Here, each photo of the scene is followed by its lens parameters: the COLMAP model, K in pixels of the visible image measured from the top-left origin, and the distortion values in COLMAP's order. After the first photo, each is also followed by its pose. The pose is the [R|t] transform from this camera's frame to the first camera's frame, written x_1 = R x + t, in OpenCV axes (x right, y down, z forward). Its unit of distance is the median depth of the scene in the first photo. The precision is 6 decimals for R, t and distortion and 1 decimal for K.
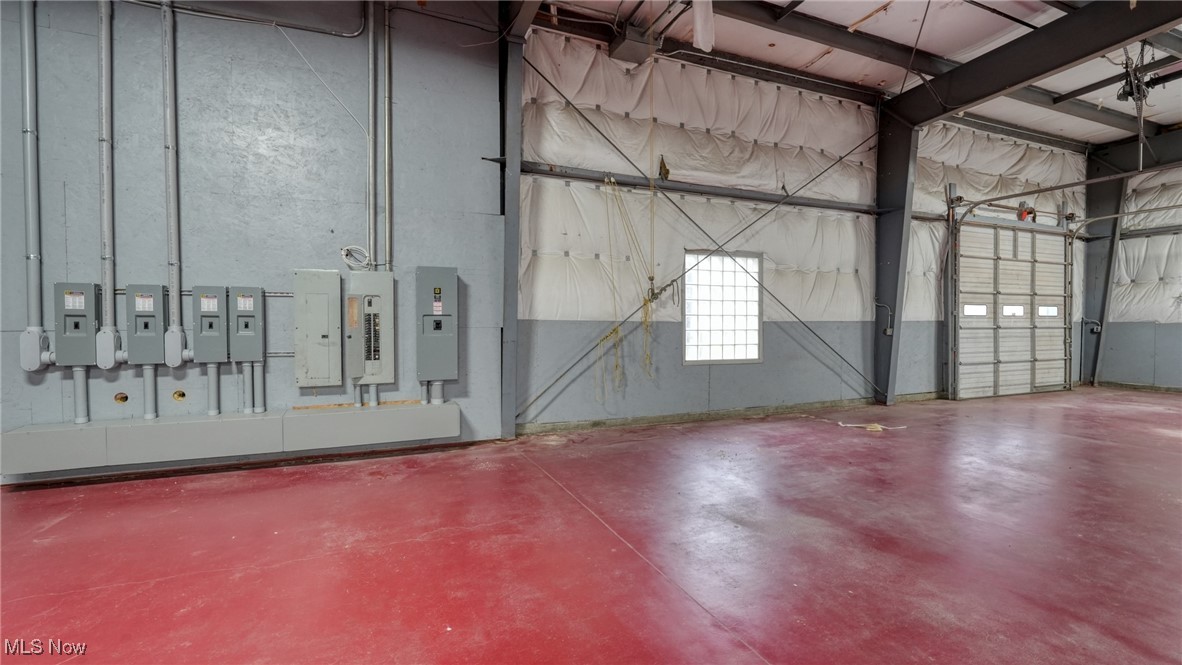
lens RADIAL K [[516.1, 0, 593.8], [0, 516.1, 329.2], [0, 0, 1]] dist [-0.011733, 0.003797]
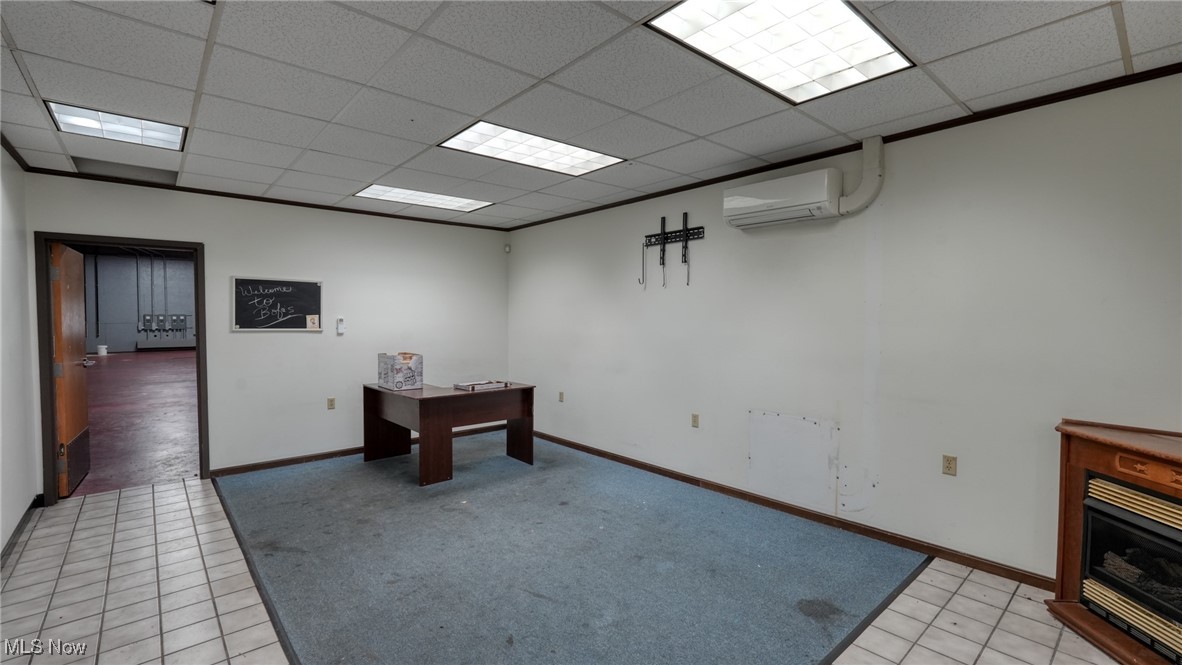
lens RADIAL K [[516.1, 0, 590.9], [0, 516.1, 332.1], [0, 0, 1]] dist [-0.011733, 0.003797]
pose [[0.951933, -0.009503, 0.306157, 1.678170], [0.005667, 0.999894, 0.013417, 0.051228], [-0.306252, -0.011037, 0.951886, -5.260420]]
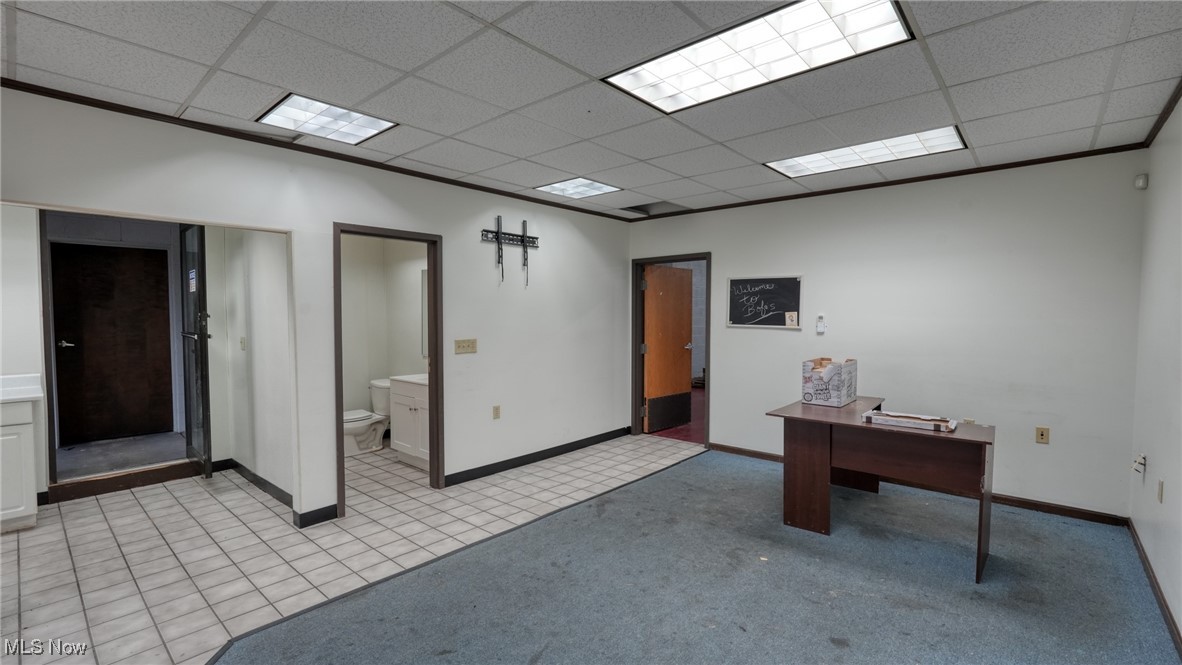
lens RADIAL K [[516.1, 0, 591.3], [0, 516.1, 334.0], [0, 0, 1]] dist [-0.011733, 0.003797]
pose [[0.429779, 0.035018, -0.902255, 4.628554], [-0.015523, 0.999387, 0.031393, 0.014531], [0.902801, 0.000514, 0.430059, -3.057298]]
